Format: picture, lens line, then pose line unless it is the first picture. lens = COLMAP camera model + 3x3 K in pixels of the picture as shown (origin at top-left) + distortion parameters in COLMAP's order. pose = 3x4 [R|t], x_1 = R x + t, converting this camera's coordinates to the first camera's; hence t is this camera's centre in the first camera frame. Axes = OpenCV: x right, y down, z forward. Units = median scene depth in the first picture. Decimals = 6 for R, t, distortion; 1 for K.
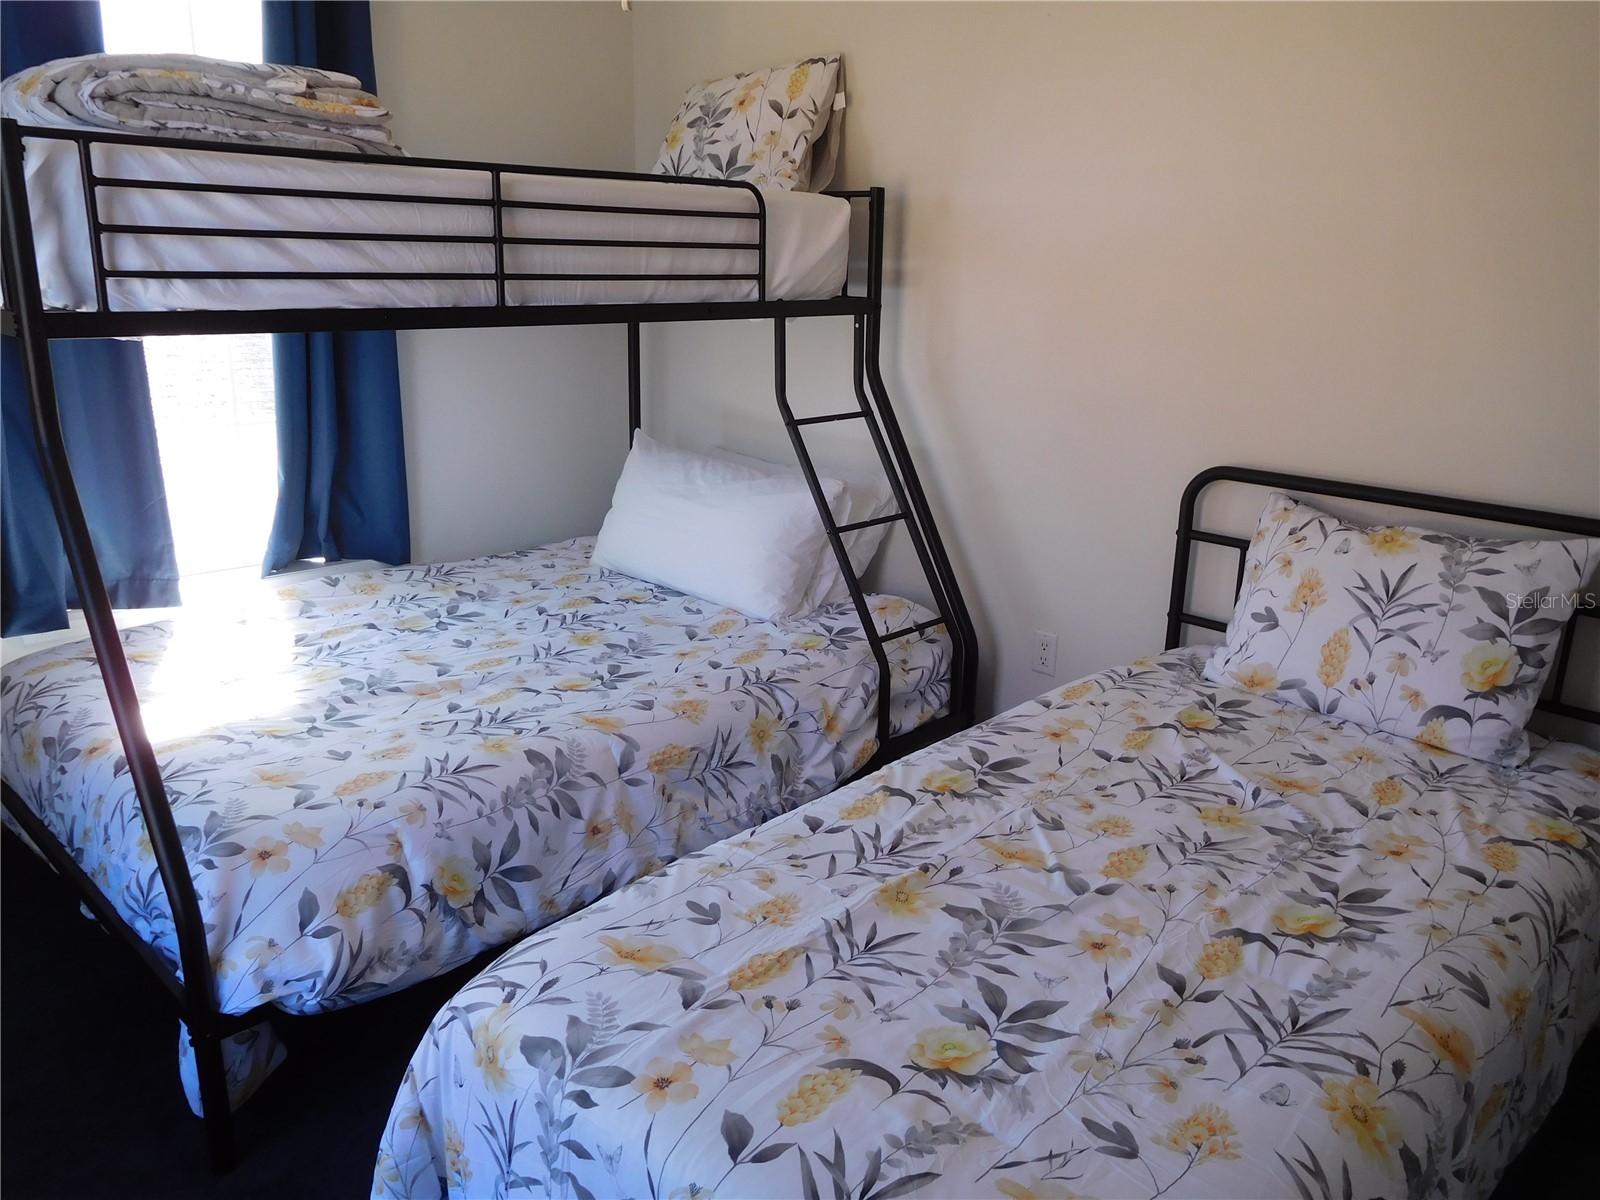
lens RADIAL K [[1192.0, 0, 805.9], [0, 1192.0, 593.4], [0, 0, 1]] dist [-0.024444, 0.002172]
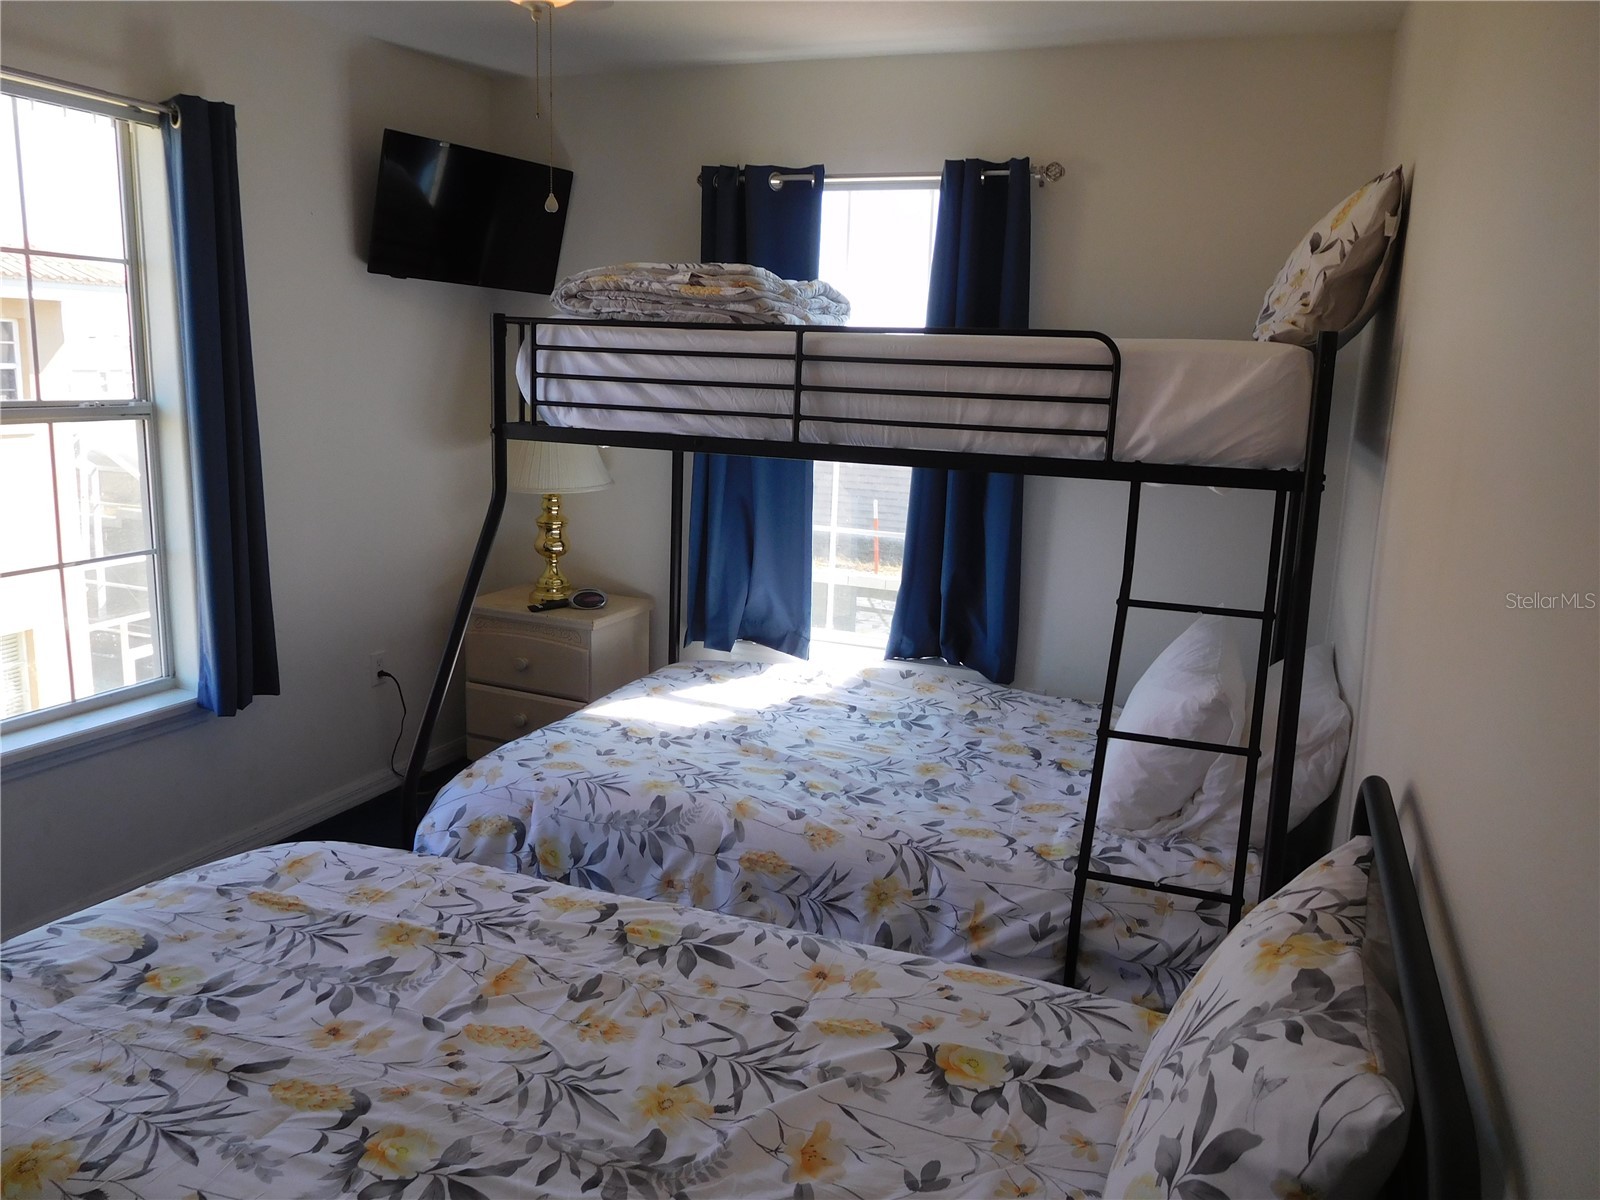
lens RADIAL K [[1192.0, 0, 805.9], [0, 1192.0, 593.4], [0, 0, 1]] dist [-0.024444, 0.002172]
pose [[0.386545, 0.158594, -0.908532, 0.871305], [-0.281440, 0.958400, 0.047558, -0.161121], [0.878279, 0.237314, 0.415099, 0.568486]]
